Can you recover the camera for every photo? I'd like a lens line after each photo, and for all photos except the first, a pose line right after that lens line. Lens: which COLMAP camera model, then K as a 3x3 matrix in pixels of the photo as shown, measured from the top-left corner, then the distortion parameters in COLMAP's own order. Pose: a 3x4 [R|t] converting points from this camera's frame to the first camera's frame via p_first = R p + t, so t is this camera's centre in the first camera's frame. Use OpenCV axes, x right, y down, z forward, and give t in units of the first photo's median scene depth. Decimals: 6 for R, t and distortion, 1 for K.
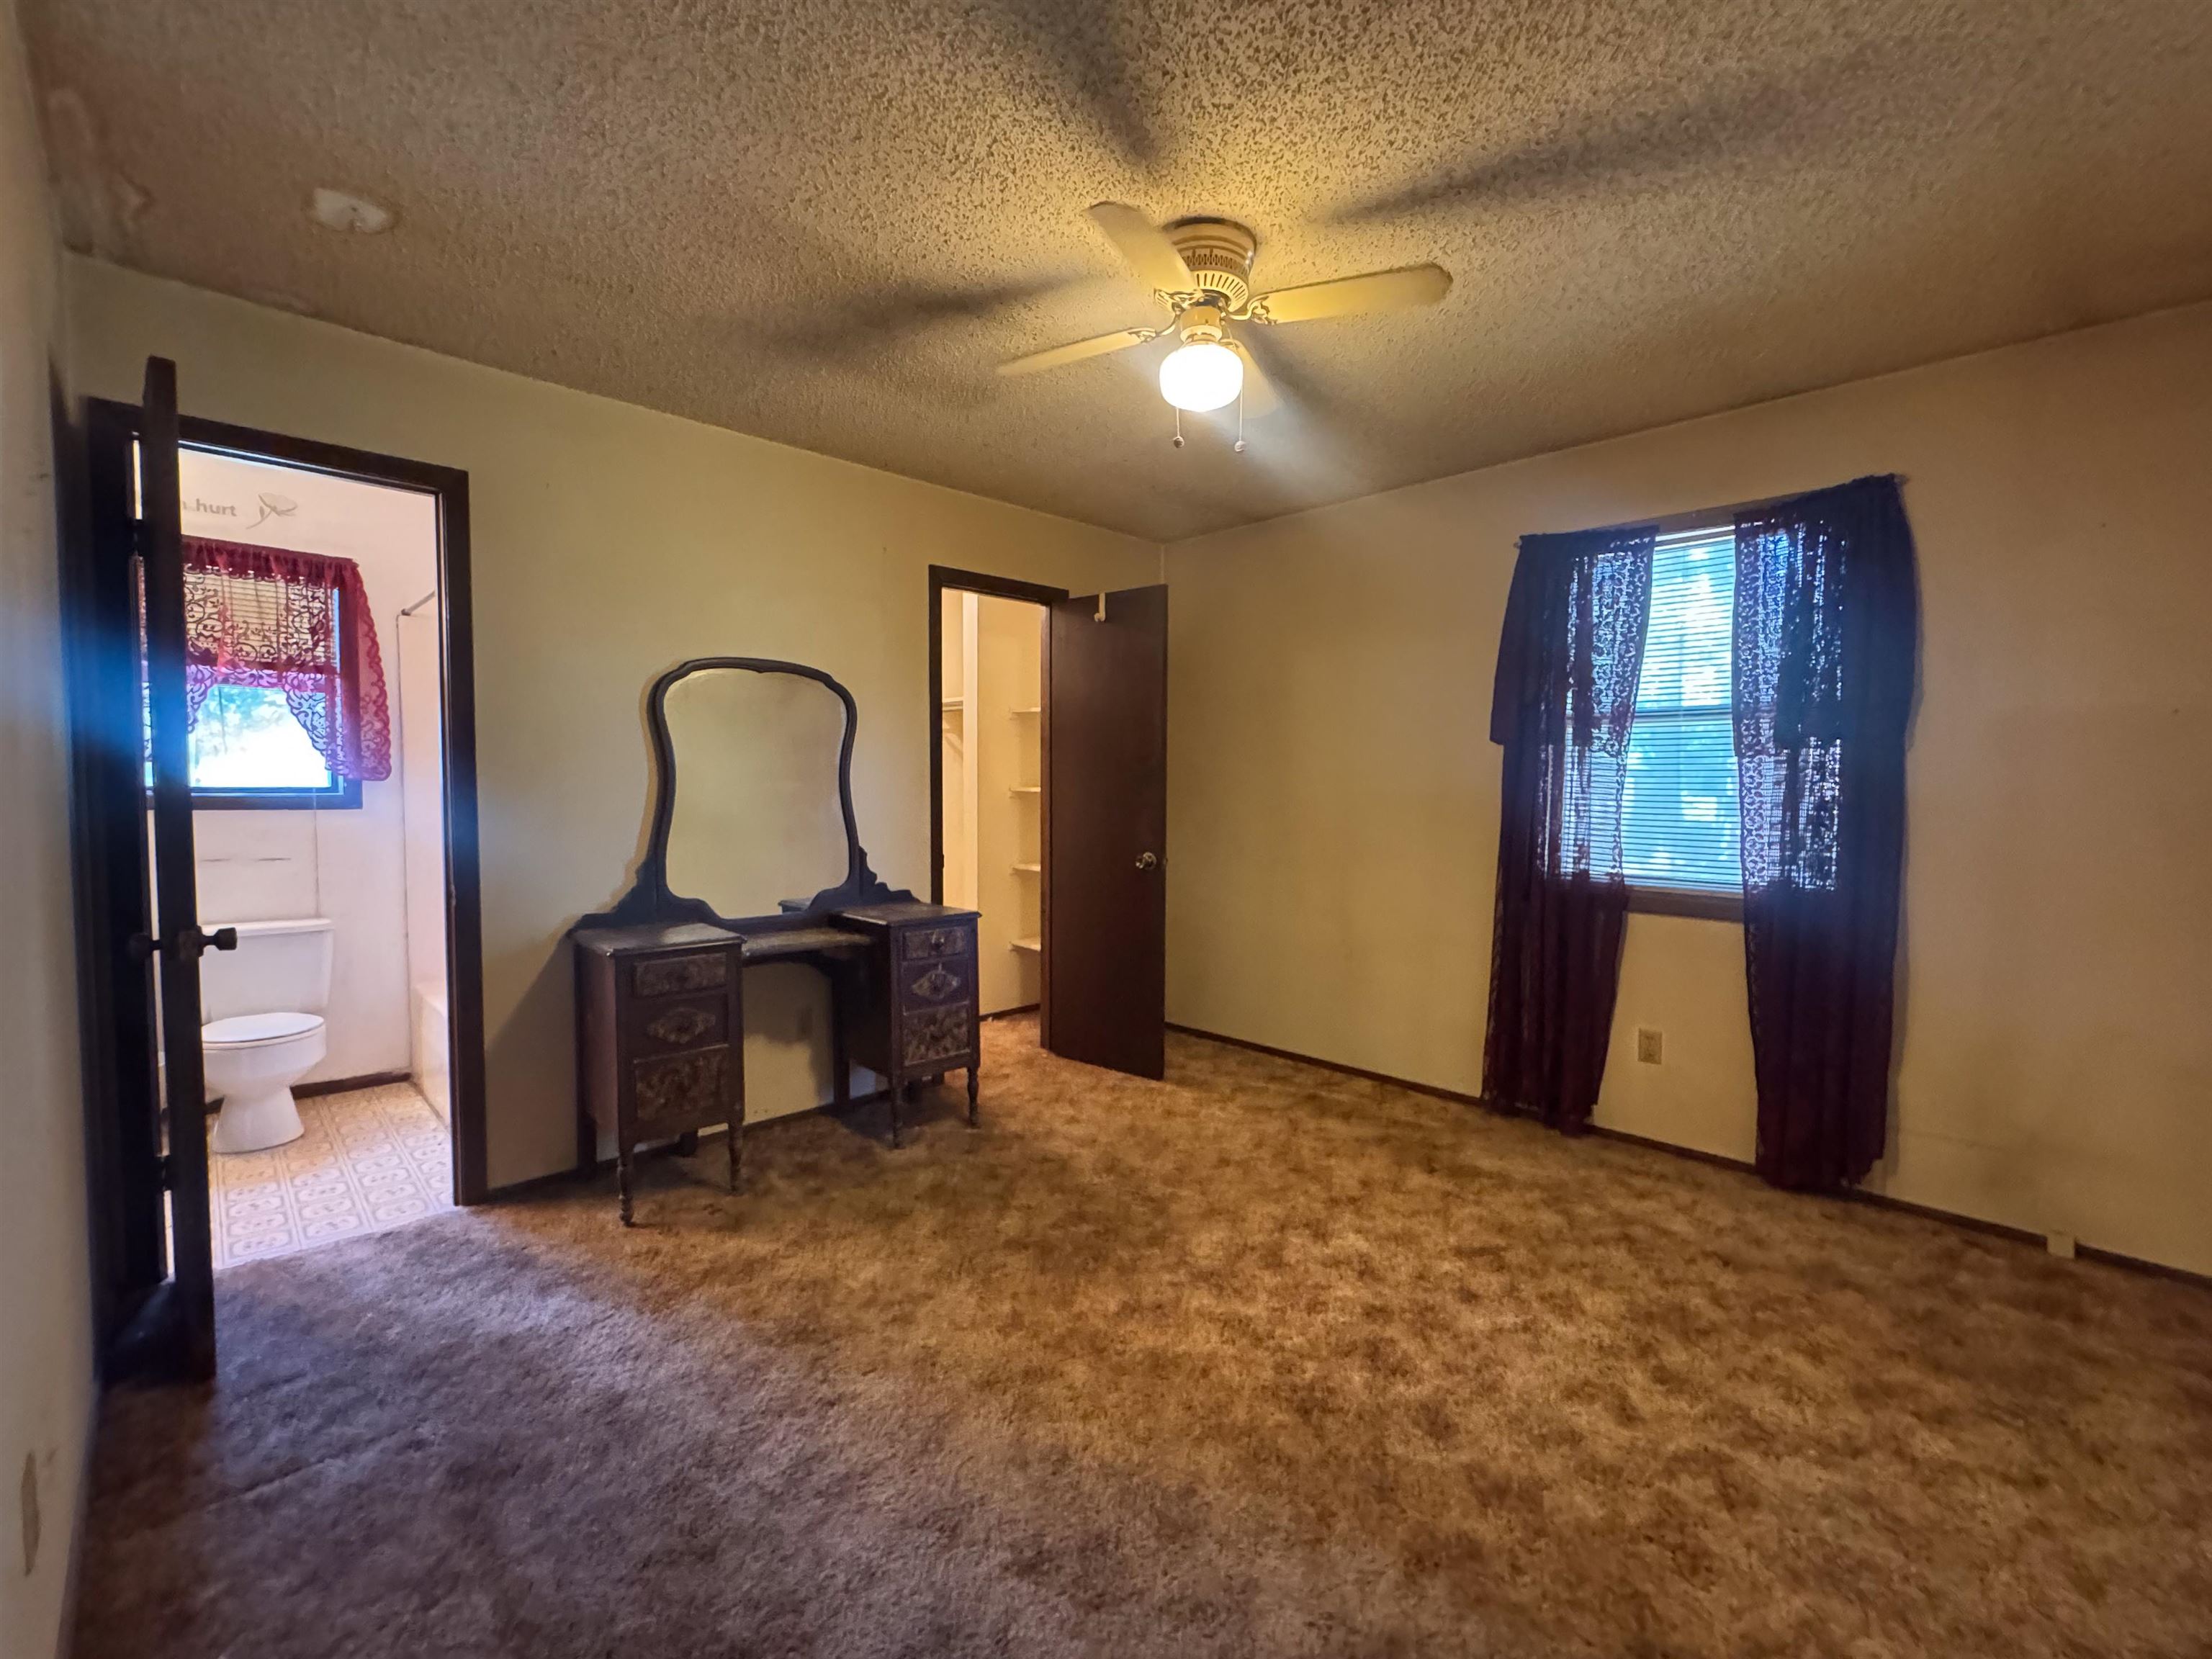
lens RADIAL K [[936.3, 0, 1106.0], [0, 936.3, 829.5], [0, 0, 1]] dist [0.000547, -0.006046]
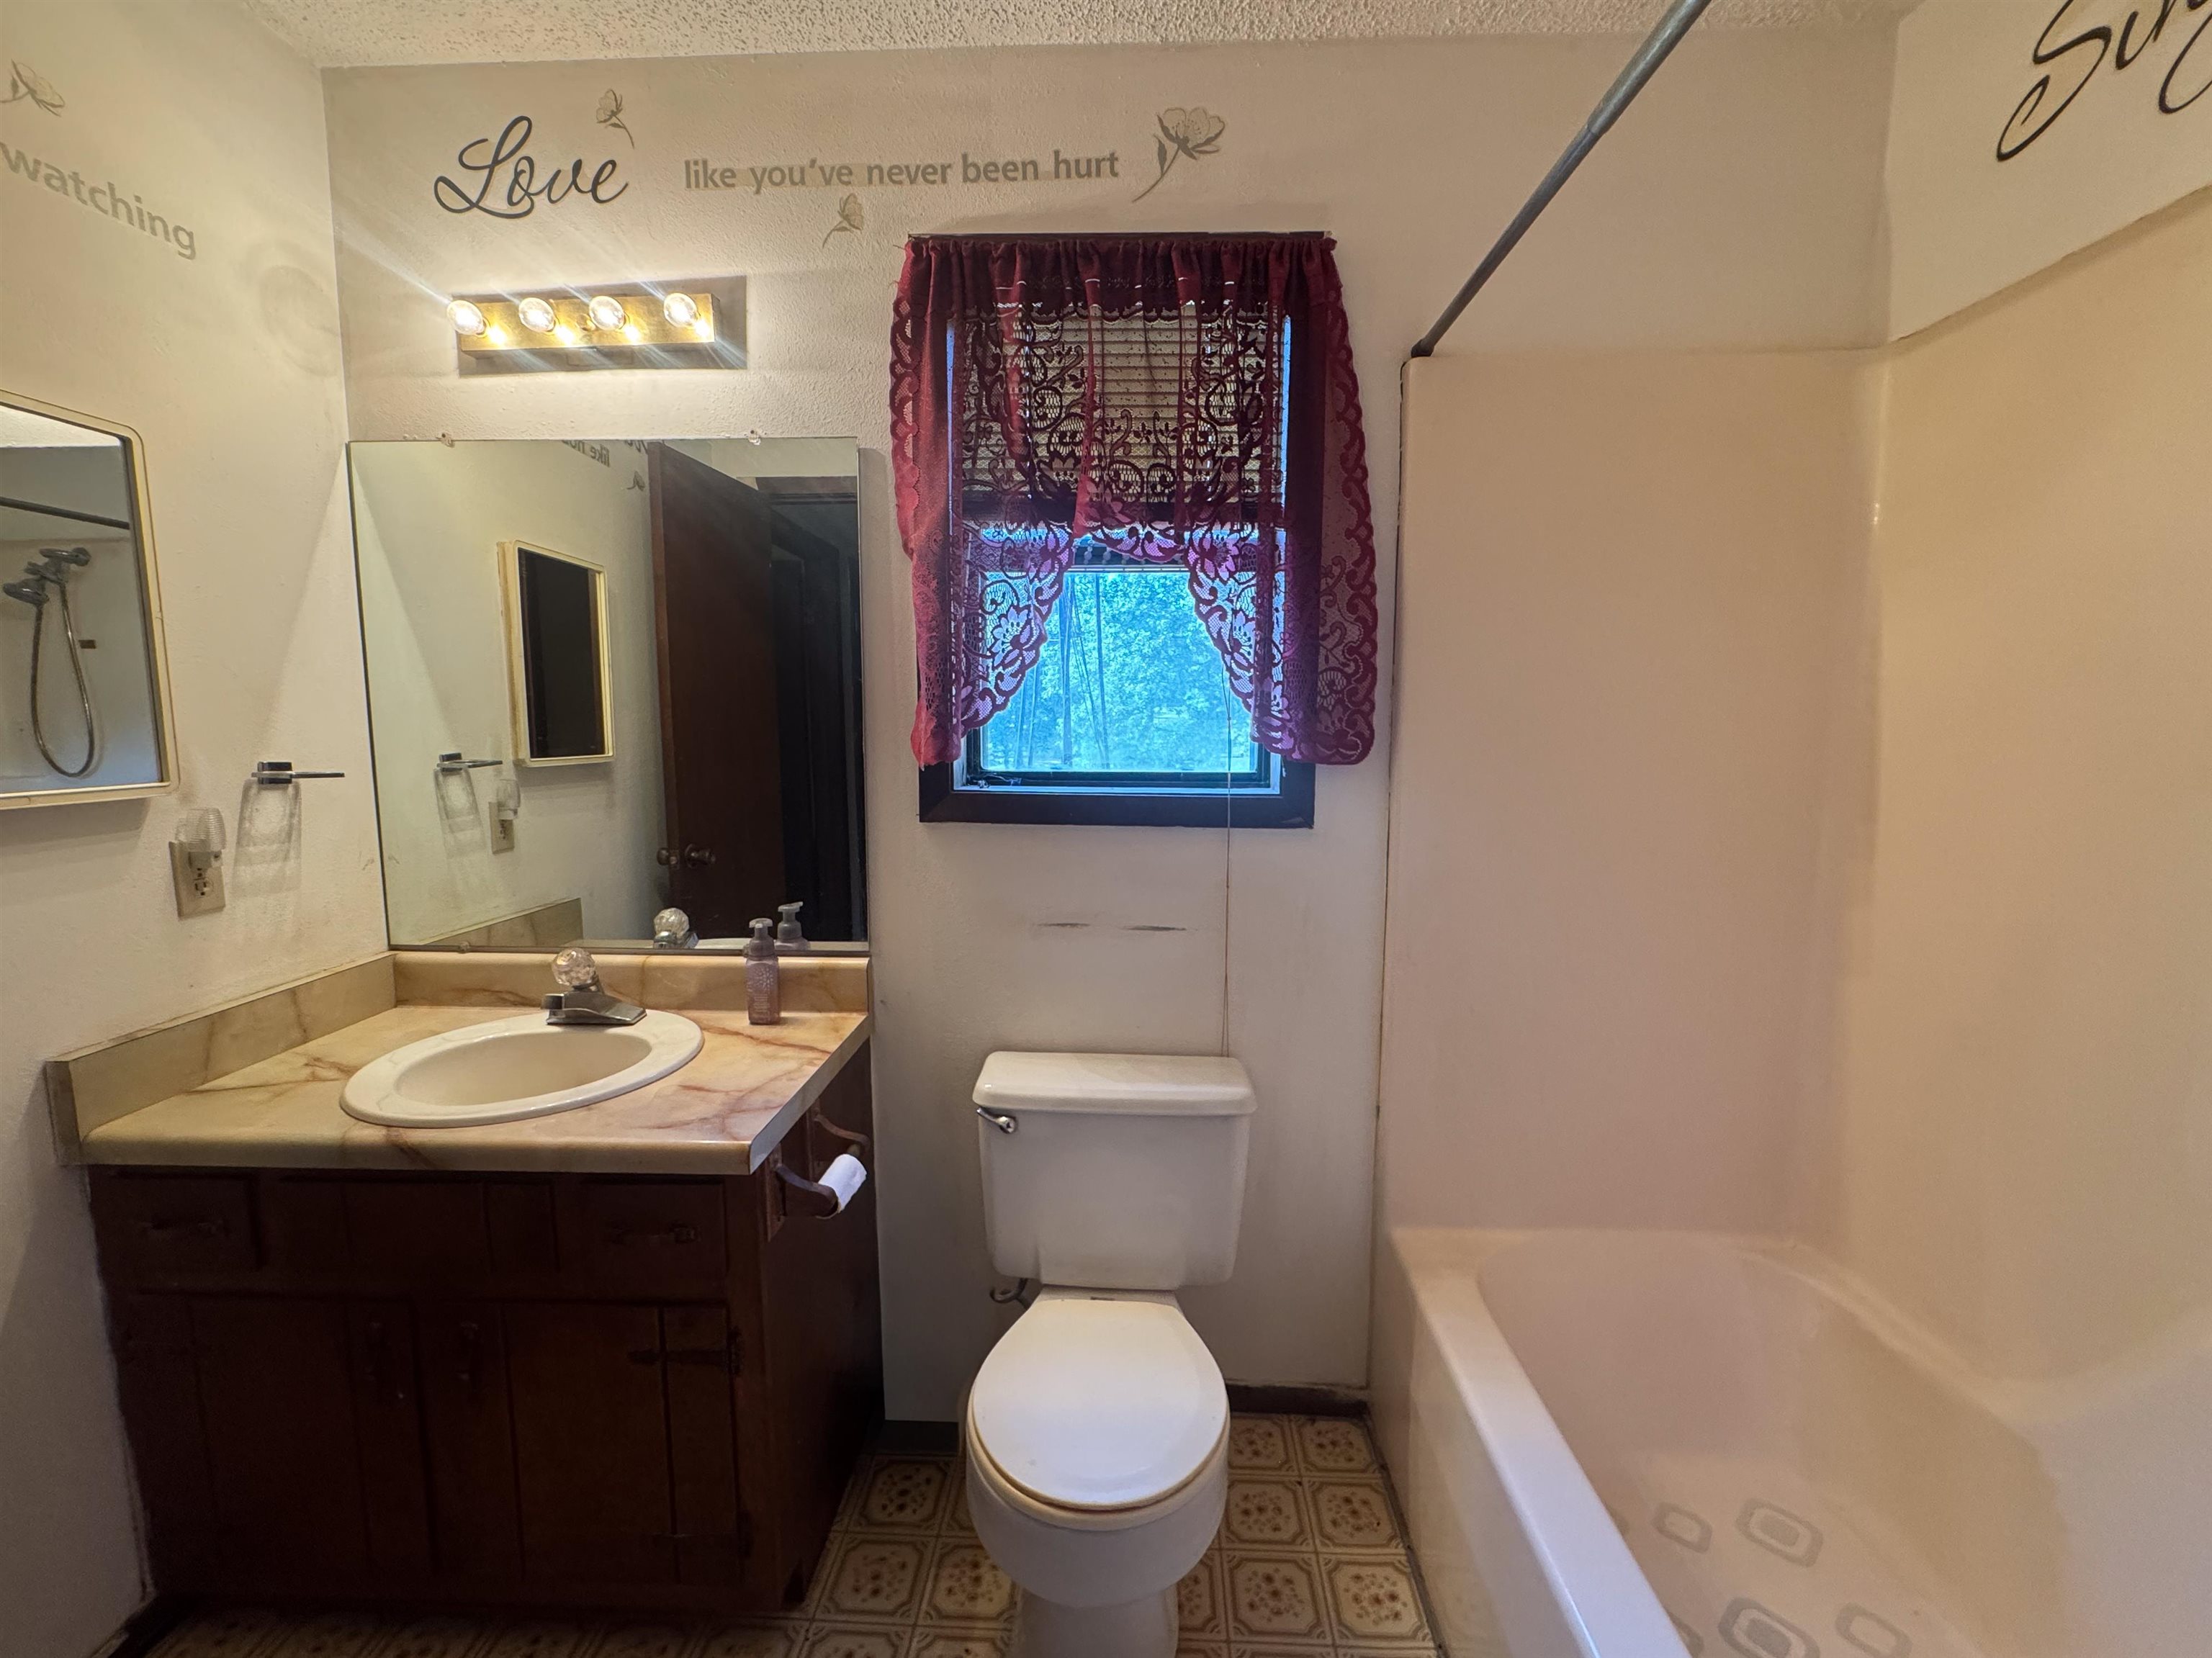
lens RADIAL K [[936.2, 0, 1106.0], [0, 936.2, 829.0], [0, 0, 1]] dist [0.000547, -0.006046]
pose [[0.670286, 0.084312, -0.737298, -0.545796], [-0.034170, 0.995978, 0.082829, -0.055836], [0.741316, -0.030325, 0.670471, 0.644505]]
